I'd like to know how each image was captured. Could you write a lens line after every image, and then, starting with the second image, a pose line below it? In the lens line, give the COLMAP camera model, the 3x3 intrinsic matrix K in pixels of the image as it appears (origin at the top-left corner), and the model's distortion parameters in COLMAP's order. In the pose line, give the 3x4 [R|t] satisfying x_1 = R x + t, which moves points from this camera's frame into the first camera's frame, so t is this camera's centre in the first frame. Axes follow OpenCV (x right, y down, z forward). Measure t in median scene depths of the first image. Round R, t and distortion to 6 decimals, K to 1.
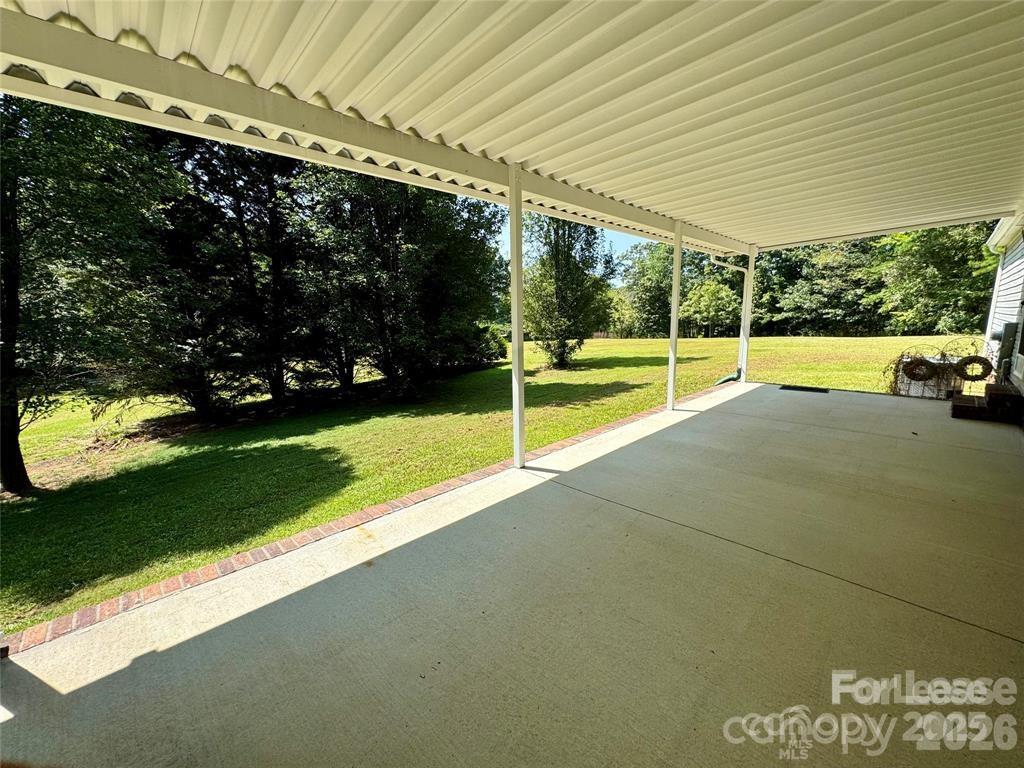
lens RADIAL K [[409.2, 0, 512.0], [0, 409.2, 384.0], [0, 0, 1]] dist [-0.001222, 0.000239]
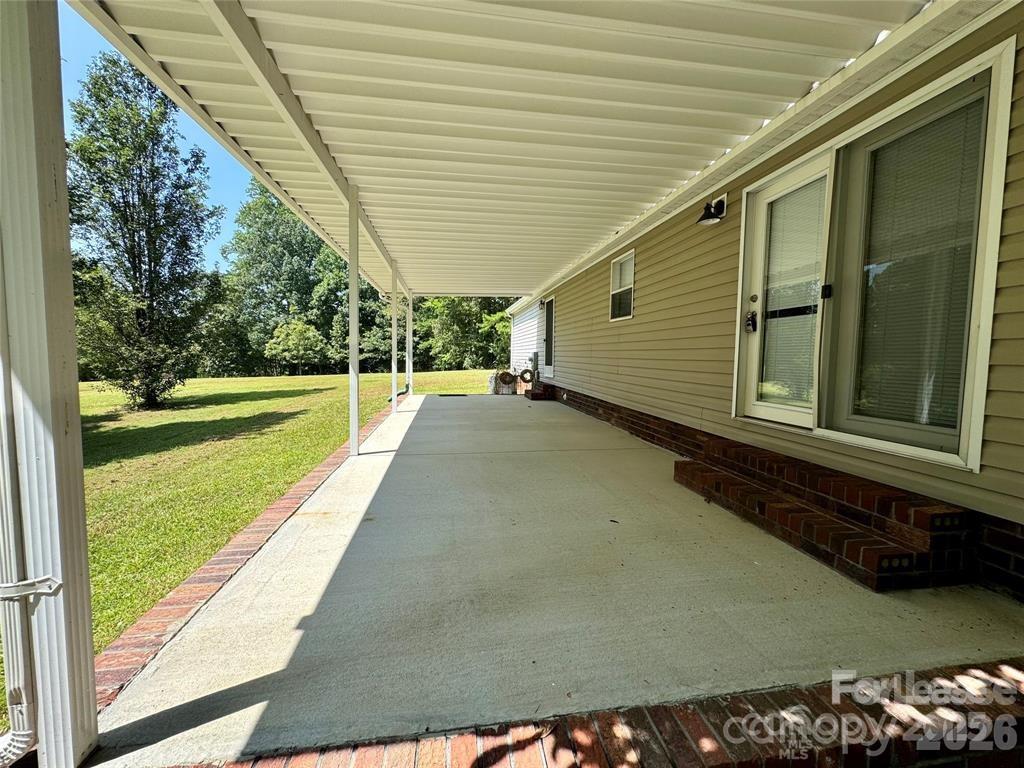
lens RADIAL K [[409.2, 0, 512.0], [0, 409.2, 384.0], [0, 0, 1]] dist [-0.001222, 0.000239]
pose [[0.571711, -0.026362, 0.820031, -0.085637], [0.109169, 0.993041, -0.044186, 0.015136], [-0.813160, 0.114783, 0.570610, 0.004006]]
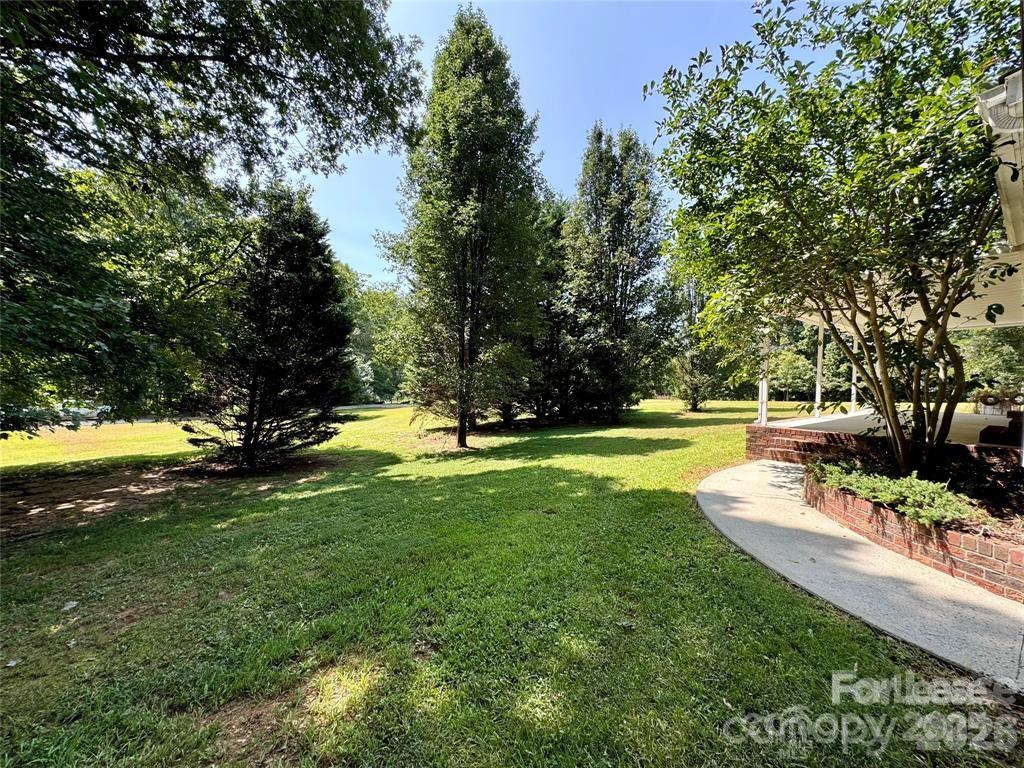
lens RADIAL K [[409.2, 0, 512.0], [0, 409.2, 384.0], [0, 0, 1]] dist [-0.001222, 0.000239]
pose [[0.993569, 0.040284, -0.105821, -0.227409], [-0.055715, 0.987539, -0.147184, 0.066526], [0.098573, 0.152133, 0.983432, -0.247124]]
